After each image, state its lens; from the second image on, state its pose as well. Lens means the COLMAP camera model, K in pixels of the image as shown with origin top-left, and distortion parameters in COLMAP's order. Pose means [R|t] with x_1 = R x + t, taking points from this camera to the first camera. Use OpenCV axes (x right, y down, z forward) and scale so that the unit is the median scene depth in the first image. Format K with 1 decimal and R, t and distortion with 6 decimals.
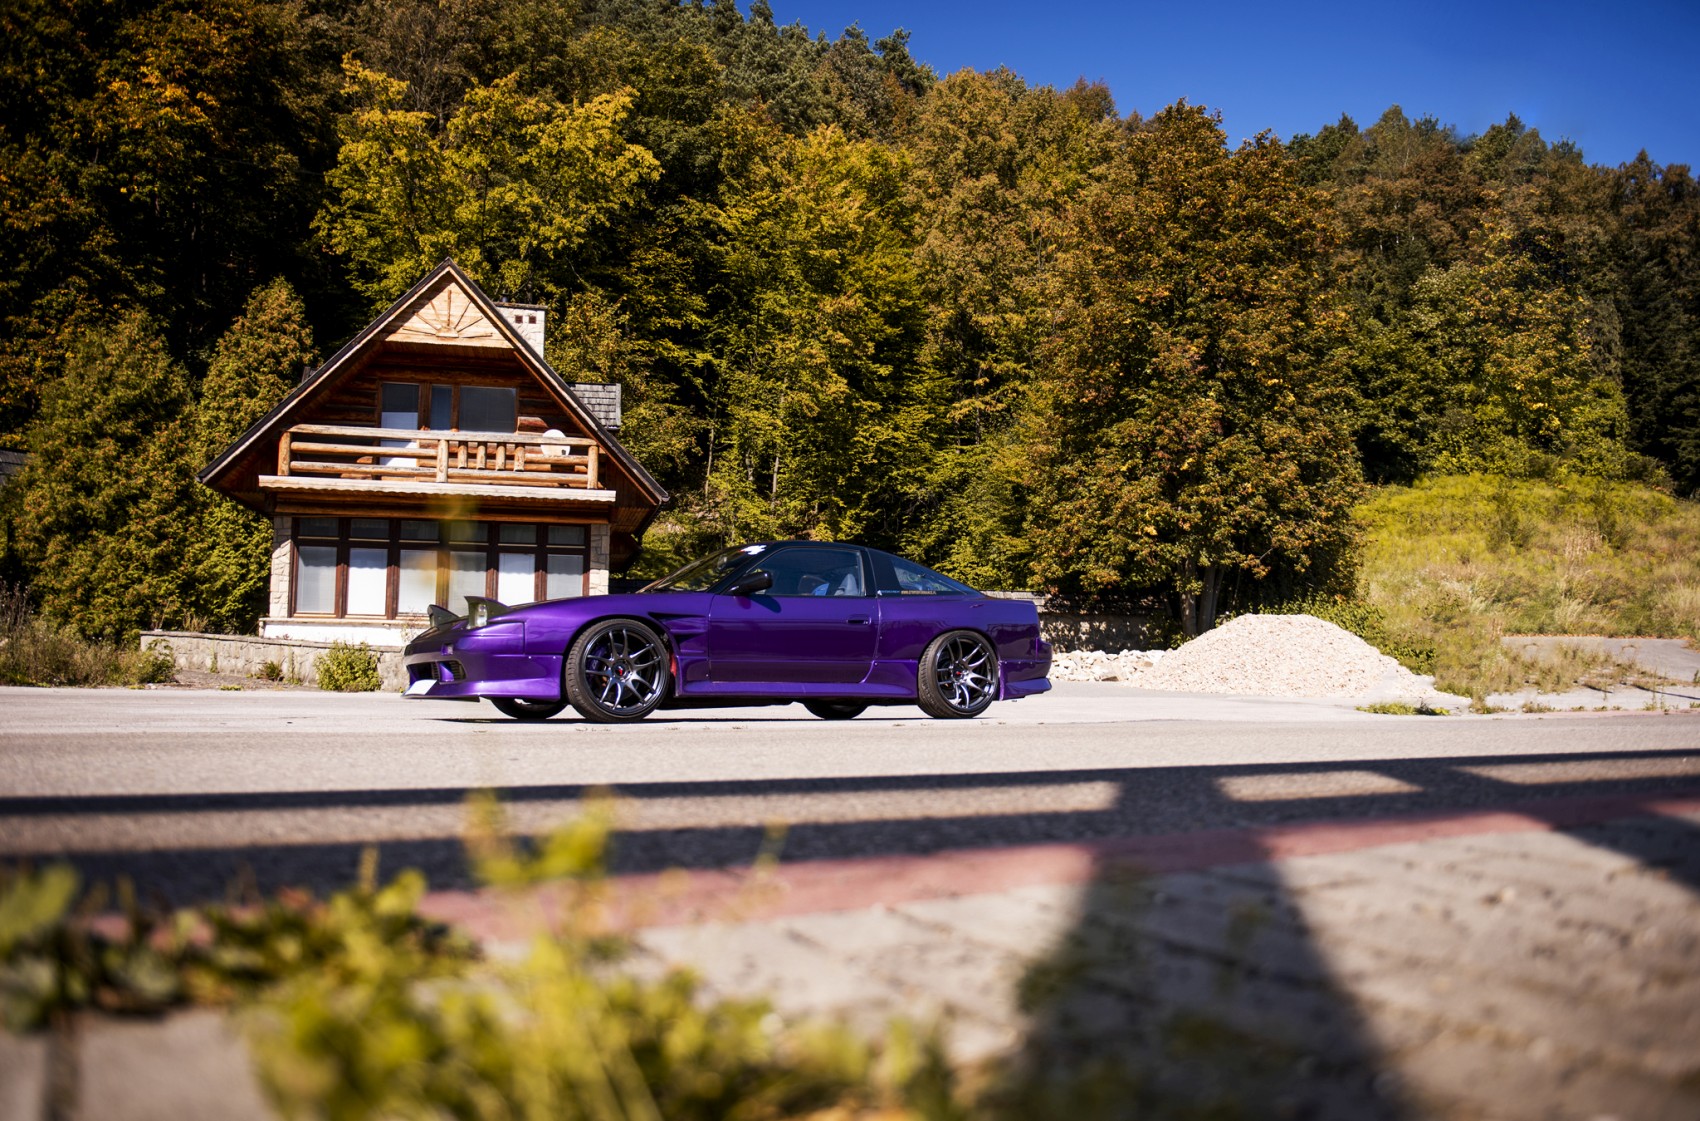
lens RADIAL K [[1411.7, 0, 847.1], [0, 1411.7, 569.1], [0, 0, 1]] dist [-0.005543, -0.034056]
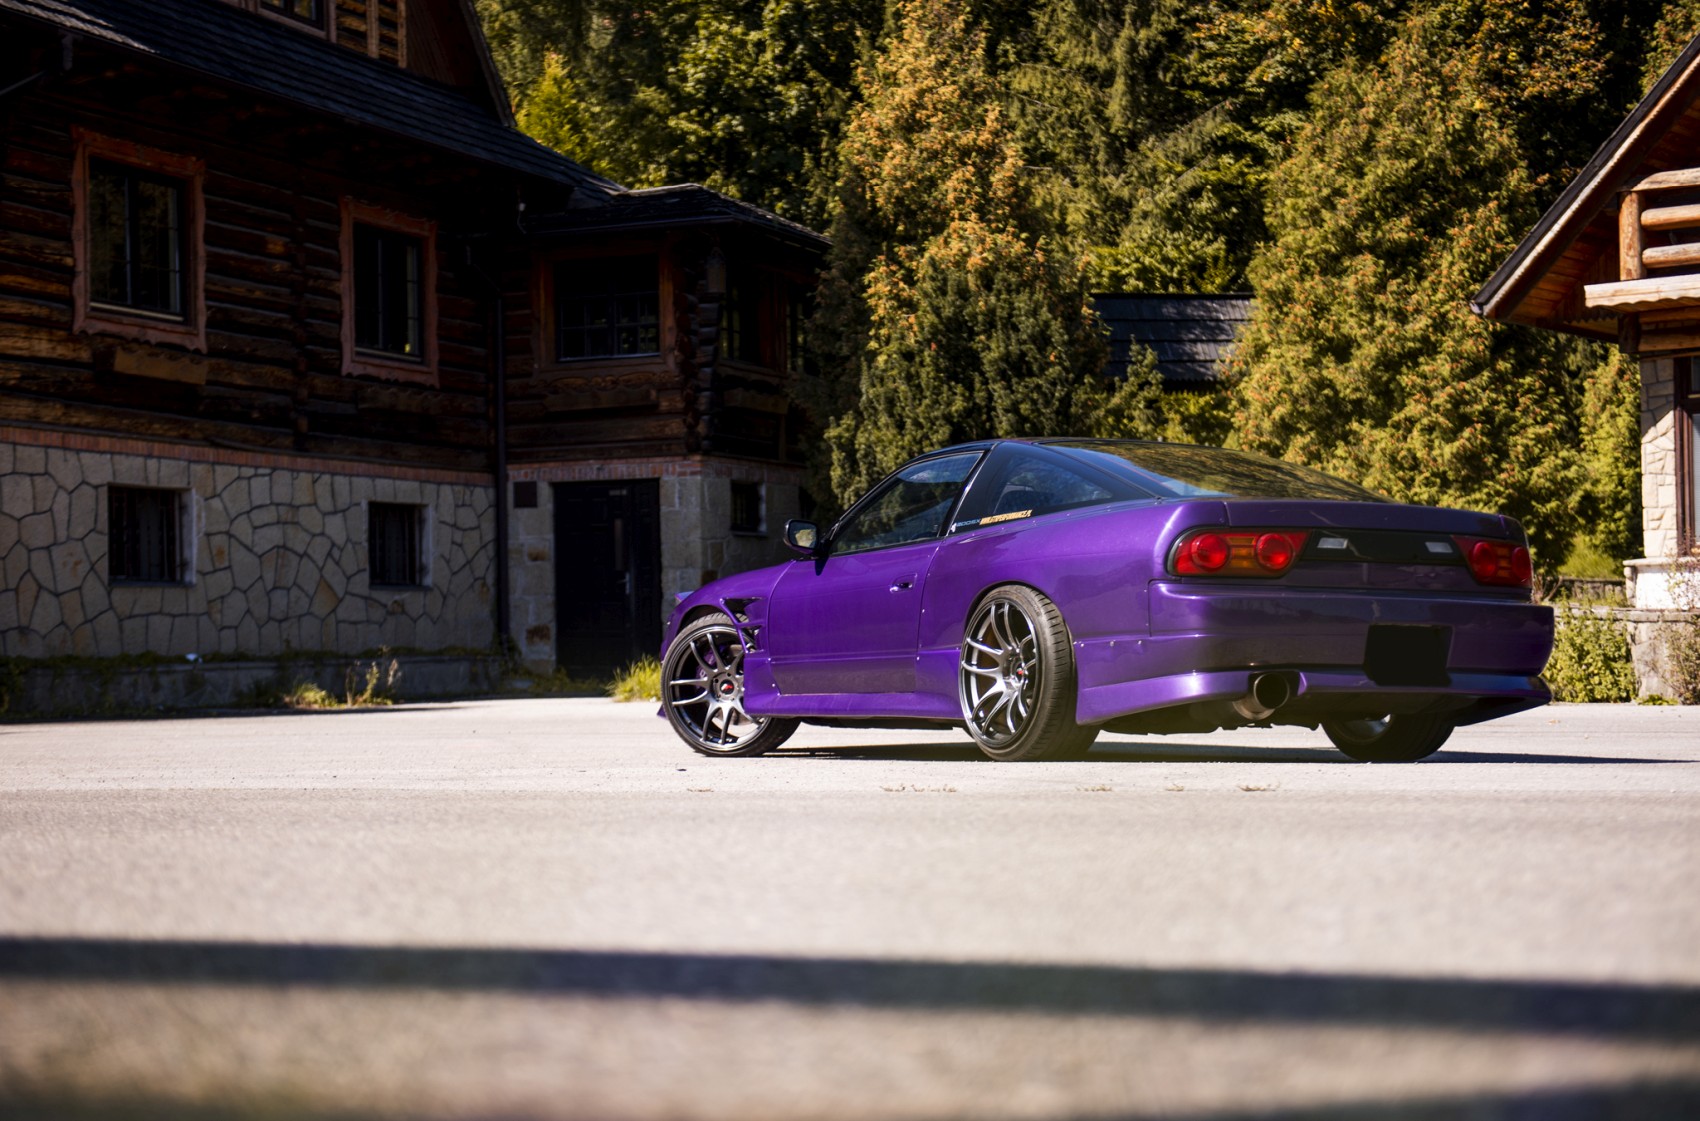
lens RADIAL K [[2785.2, 0, 852.4], [0, 2785.2, 562.9], [0, 0, 1]] dist [0.094443, 0.000000]
pose [[0.620896, -0.051849, -0.782176, 0.154003], [0.081068, 0.996707, -0.001717, 0.010530], [0.779690, -0.062343, 0.623055, 0.104069]]
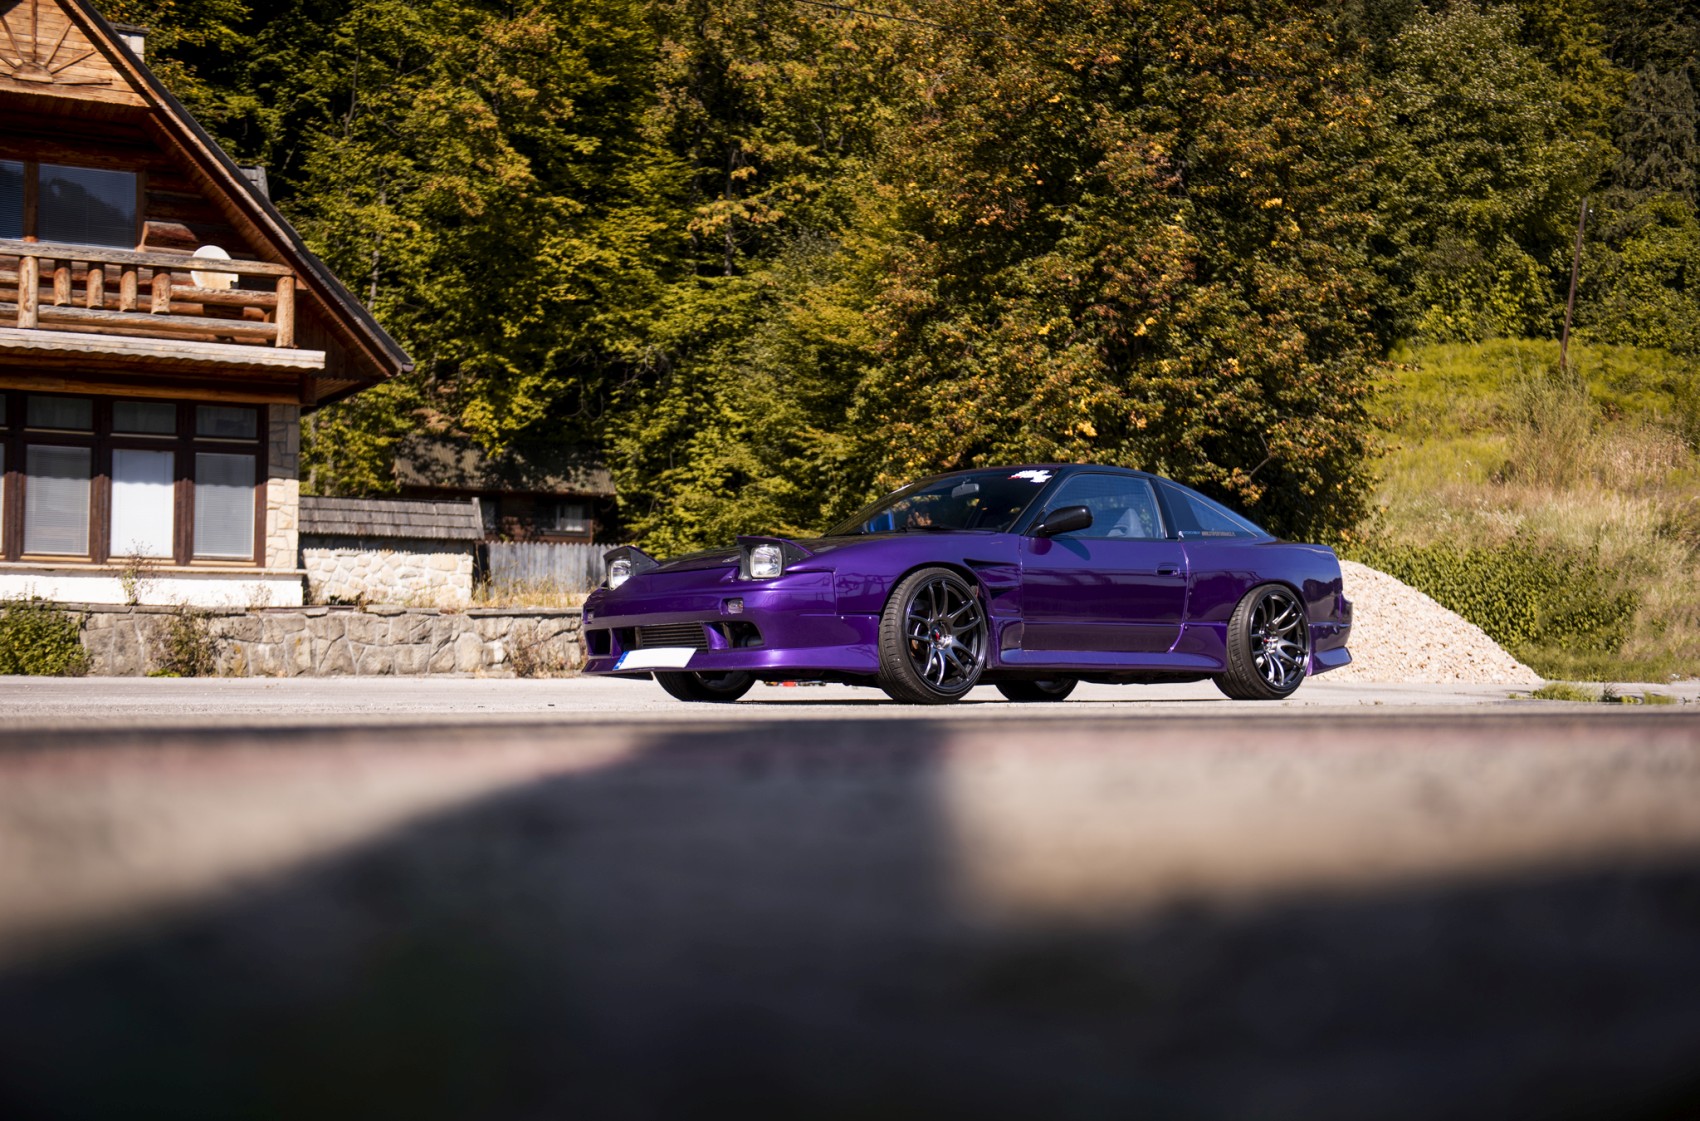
lens RADIAL K [[2446.1, 0, 850.8], [0, 2446.1, 552.9], [0, 0, 1]] dist [0.154169, 0.000000]
pose [[0.976955, 0.007989, 0.213295, -0.132383], [-0.014935, 0.999409, 0.030974, -0.003522], [-0.212922, -0.033446, 0.976497, -0.078666]]
